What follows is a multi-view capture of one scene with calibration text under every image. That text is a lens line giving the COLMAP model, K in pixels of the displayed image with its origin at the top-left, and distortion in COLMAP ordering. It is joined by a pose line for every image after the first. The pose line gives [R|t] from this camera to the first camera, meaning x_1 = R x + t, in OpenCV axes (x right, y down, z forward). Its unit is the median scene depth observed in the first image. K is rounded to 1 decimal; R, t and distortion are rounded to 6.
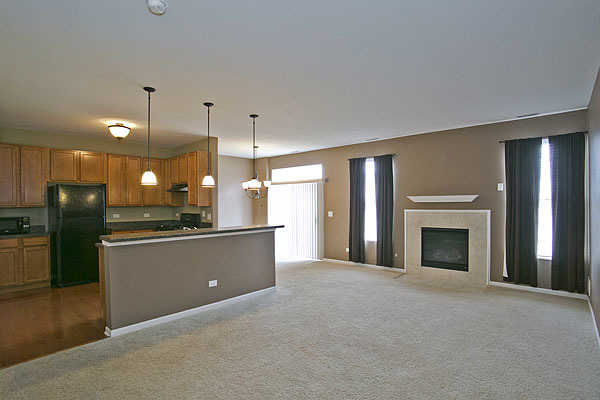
lens RADIAL K [[298.0, 0, 287.5], [0, 298.0, 208.3], [0, 0, 1]] dist [-0.066714, 0.025737]
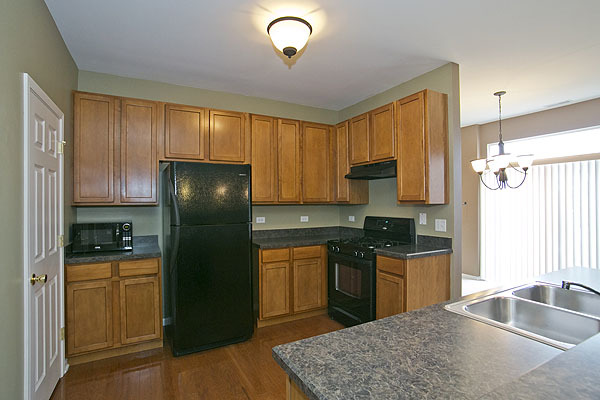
lens RADIAL K [[298.0, 0, 296.3], [0, 298.0, 202.7], [0, 0, 1]] dist [-0.066714, 0.025737]
pose [[0.950189, 0.000523, -0.311673, -0.342251], [-0.004515, 0.999917, -0.012086, -0.002627], [0.311641, 0.012892, 0.950113, 0.457761]]
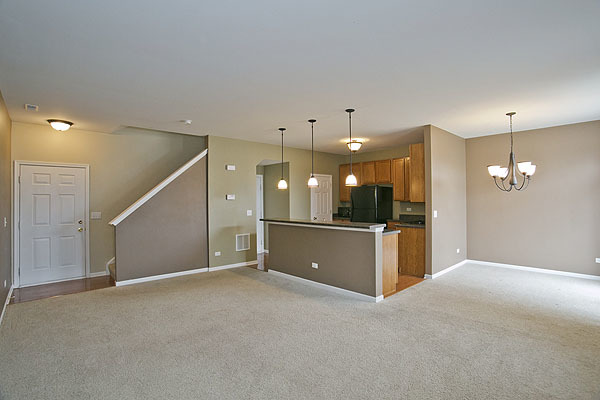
lens RADIAL K [[298.0, 0, 308.2], [0, 298.0, 200.2], [0, 0, 1]] dist [-0.066714, 0.025737]
pose [[-0.059616, 0.002555, -0.998218, 0.653412], [-0.005366, 0.999981, 0.002880, -0.012549], [0.998207, 0.005528, -0.059601, 0.701251]]
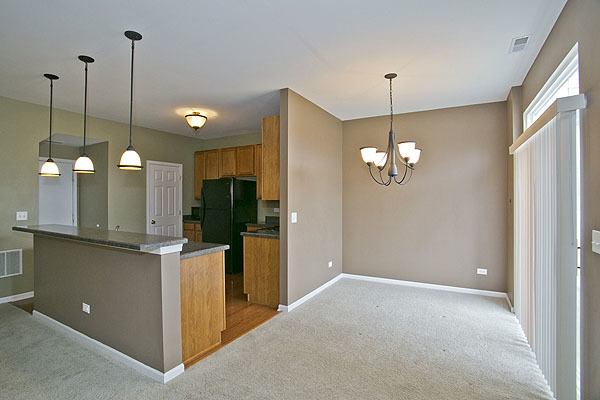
lens RADIAL K [[298.0, 0, 302.6], [0, 298.0, 199.4], [0, 0, 1]] dist [-0.066714, 0.025737]
pose [[0.240358, 0.003408, -0.970678, 0.359160], [-0.013533, 0.999908, 0.000159, -0.008399], [0.970590, 0.013098, 0.240382, 0.895797]]
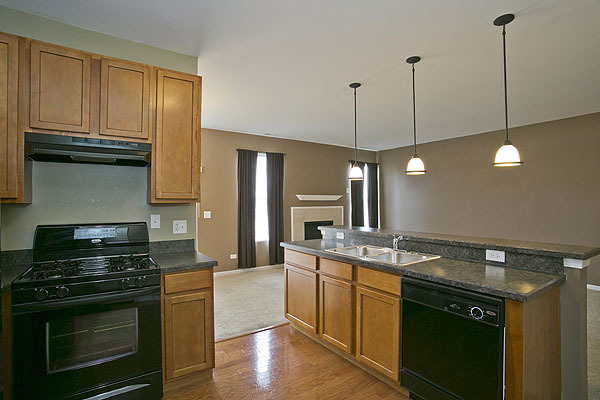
lens RADIAL K [[298.0, 0, 297.2], [0, 298.0, 200.4], [0, 0, 1]] dist [-0.066714, 0.025737]
pose [[0.243560, 0.011892, 0.969813, -0.660365], [0.016369, 0.999732, -0.016370, -0.001537], [-0.969748, 0.019862, 0.243300, 0.722195]]
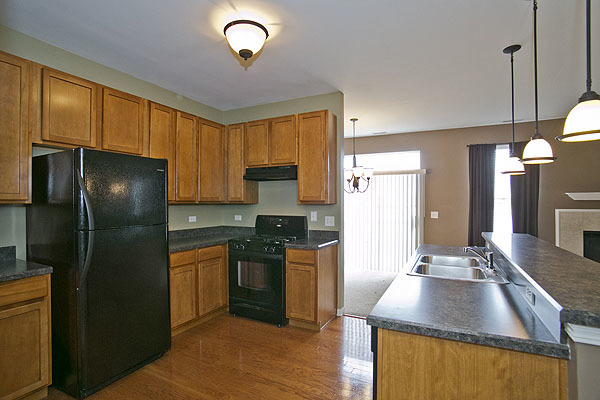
lens RADIAL K [[298.0, 0, 298.4], [0, 298.0, 203.2], [0, 0, 1]] dist [-0.066714, 0.025737]
pose [[0.960932, 0.005091, 0.276737, -0.499166], [-0.001615, 0.999917, -0.012788, -0.000681], [-0.276780, 0.011842, 0.960860, 0.426443]]
